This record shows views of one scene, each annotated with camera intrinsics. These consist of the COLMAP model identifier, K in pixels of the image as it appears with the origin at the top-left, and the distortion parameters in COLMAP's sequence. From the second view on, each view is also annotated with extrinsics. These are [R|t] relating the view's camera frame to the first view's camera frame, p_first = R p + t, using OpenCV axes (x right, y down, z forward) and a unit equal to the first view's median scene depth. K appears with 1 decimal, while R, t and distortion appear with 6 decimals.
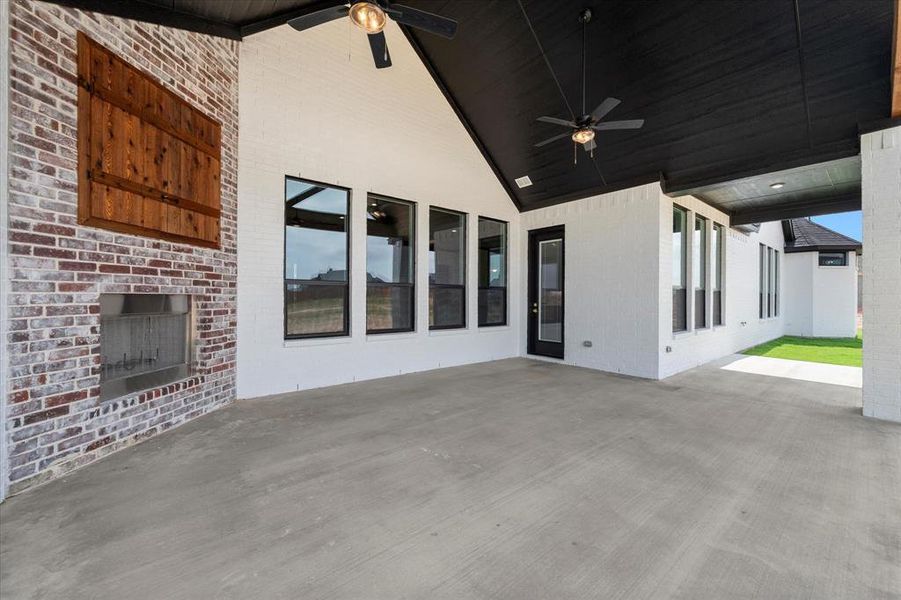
lens RADIAL K [[367.5, 0, 455.7], [0, 367.5, 296.9], [0, 0, 1]] dist [0.001206, 0.000270]
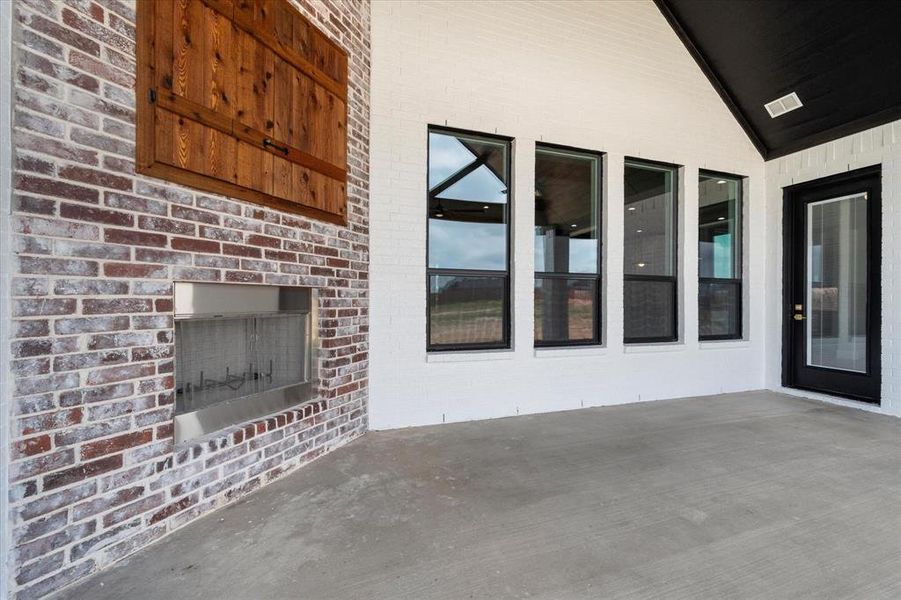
lens RADIAL K [[367.5, 0, 455.7], [0, 367.5, 296.9], [0, 0, 1]] dist [0.001206, 0.000270]
pose [[0.936778, -0.004206, -0.349899, -0.215070], [0.000961, 0.999955, -0.009447, 0.020759], [0.349923, 0.008514, 0.936740, 0.460380]]
